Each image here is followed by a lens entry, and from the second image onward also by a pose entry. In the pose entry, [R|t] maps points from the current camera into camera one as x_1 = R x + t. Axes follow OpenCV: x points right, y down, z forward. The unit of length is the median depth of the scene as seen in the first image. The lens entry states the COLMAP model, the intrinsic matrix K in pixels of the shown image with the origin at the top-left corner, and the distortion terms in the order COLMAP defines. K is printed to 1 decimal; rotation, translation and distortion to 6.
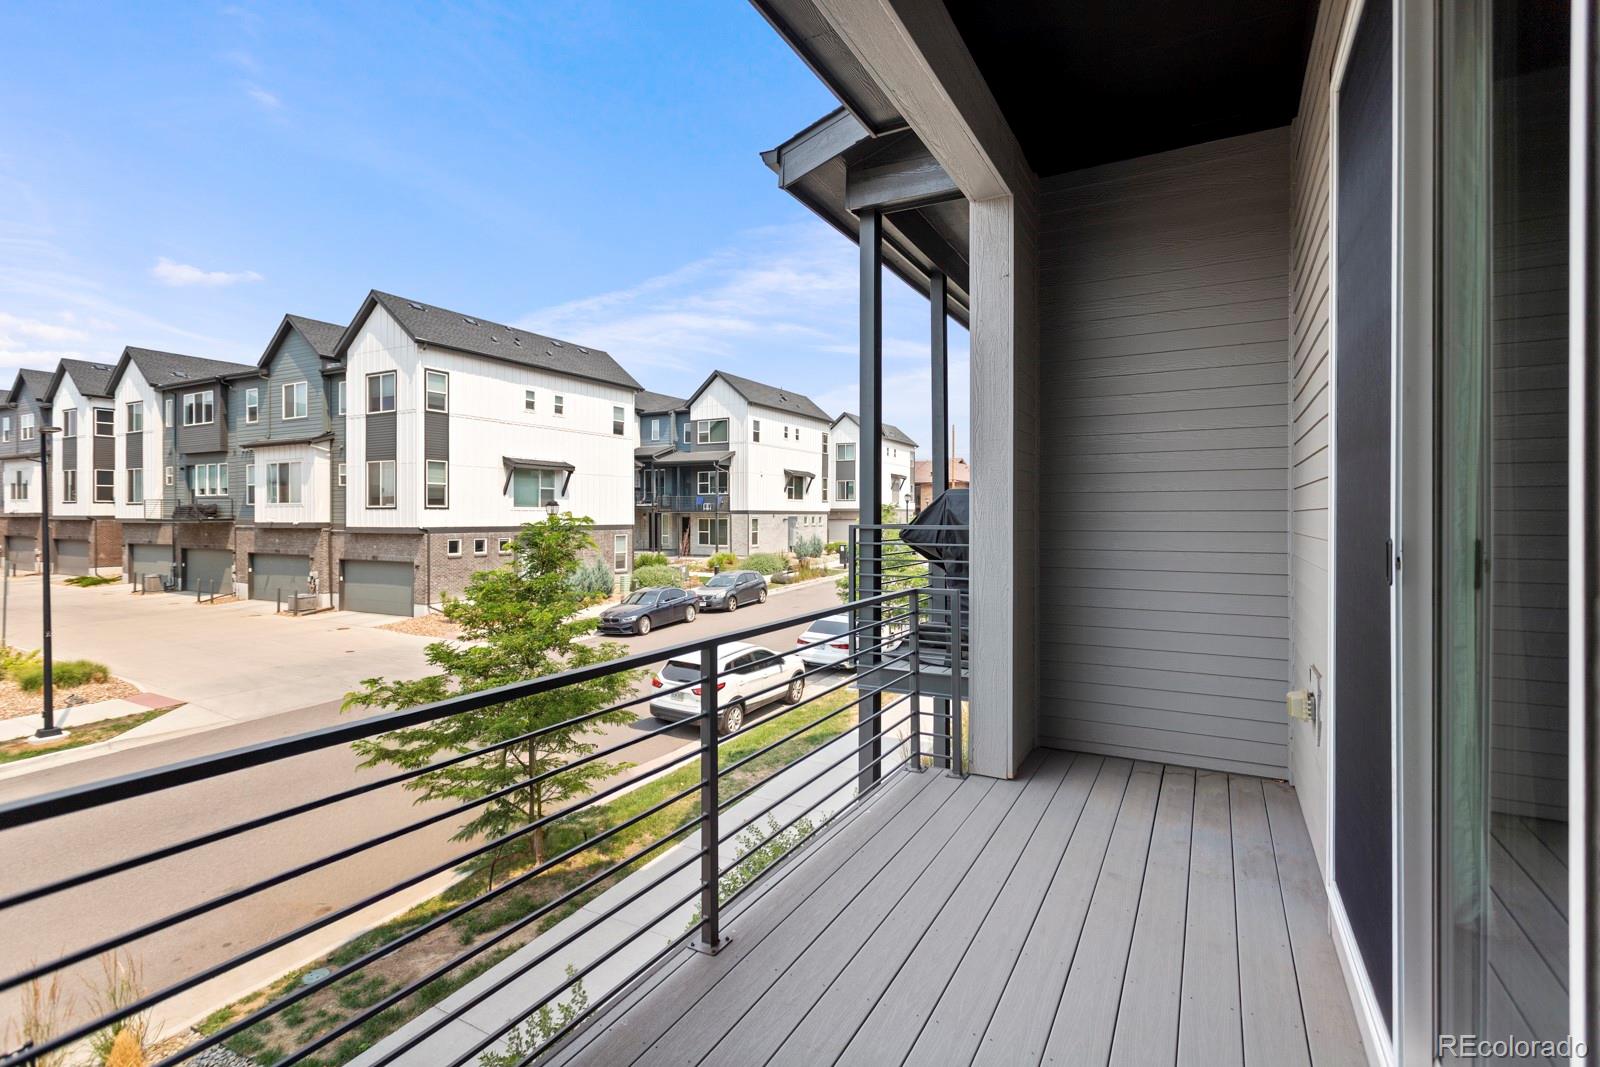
lens RADIAL K [[764.8, 0, 805.6], [0, 764.8, 520.5], [0, 0, 1]] dist [-0.004376, 0.004230]
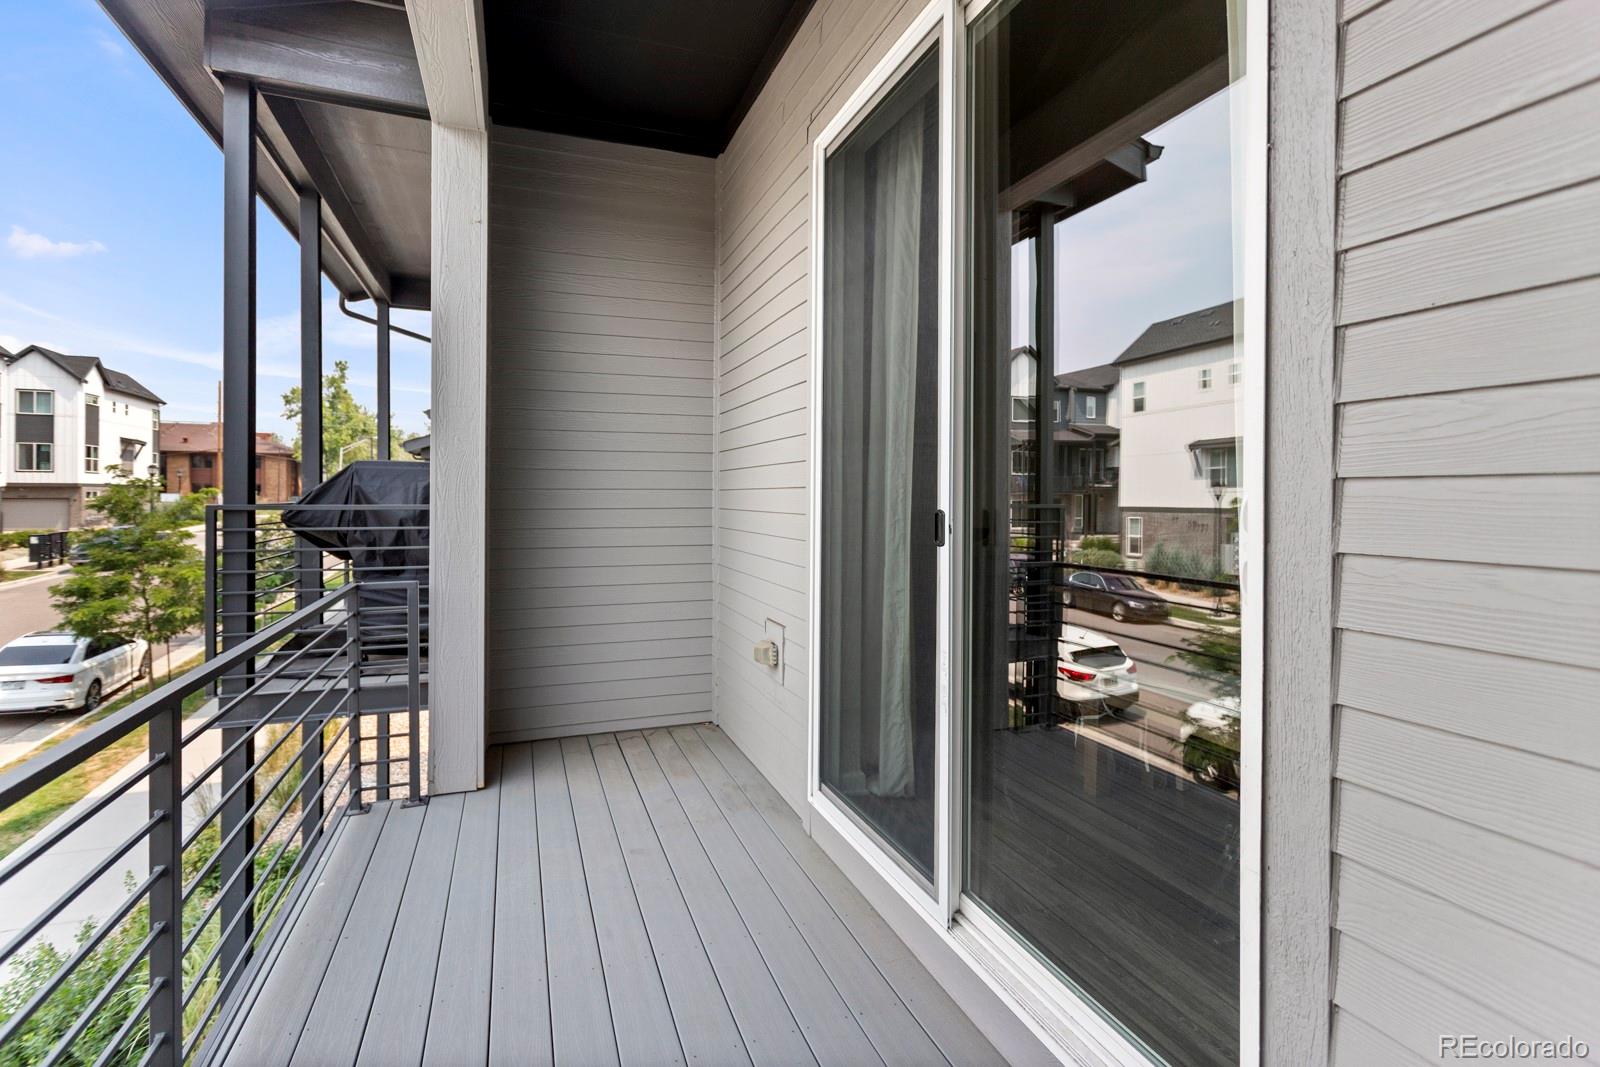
lens RADIAL K [[764.8, 0, 794.9], [0, 764.8, 502.1], [0, 0, 1]] dist [-0.004376, 0.004230]
pose [[0.656628, -0.004285, 0.754202, -0.154725], [0.001709, 0.999990, 0.004194, 0.001637], [-0.754212, -0.001465, 0.656629, 0.133659]]
